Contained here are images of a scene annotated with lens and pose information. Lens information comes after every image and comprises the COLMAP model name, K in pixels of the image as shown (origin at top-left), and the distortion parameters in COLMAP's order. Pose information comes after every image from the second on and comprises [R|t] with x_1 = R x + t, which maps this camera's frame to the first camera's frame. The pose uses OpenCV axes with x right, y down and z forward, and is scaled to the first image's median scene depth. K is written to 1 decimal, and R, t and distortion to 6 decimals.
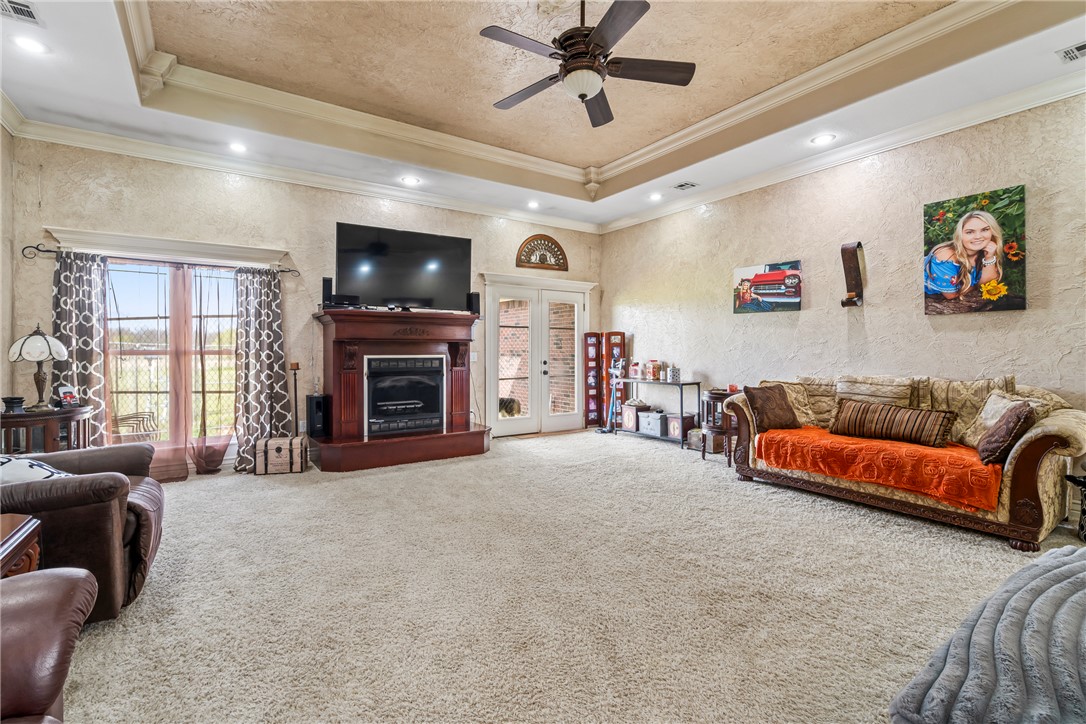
lens RADIAL K [[498.2, 0, 543.5], [0, 498.2, 352.7], [0, 0, 1]] dist [-0.002669, 0.000489]
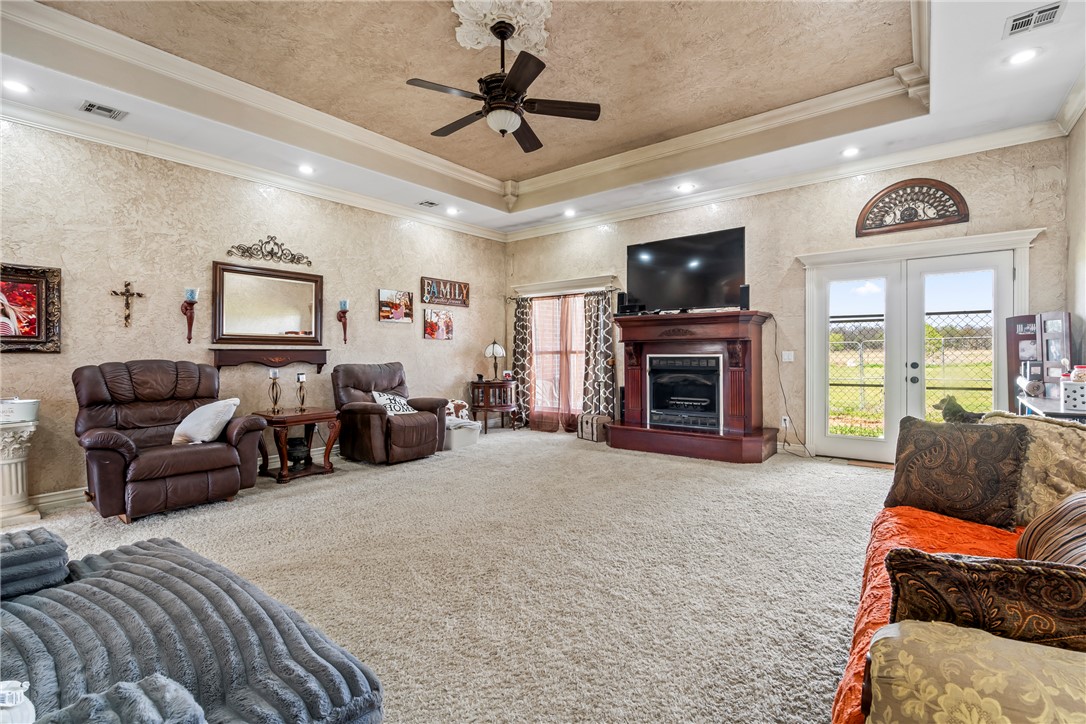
lens RADIAL K [[498.2, 0, 543.5], [0, 498.2, 352.7], [0, 0, 1]] dist [-0.002669, 0.000489]
pose [[0.308800, 0.002336, -0.951124, 0.662054], [0.006913, 0.999965, 0.004700, -0.005663], [0.951102, -0.008027, 0.308773, 0.405056]]
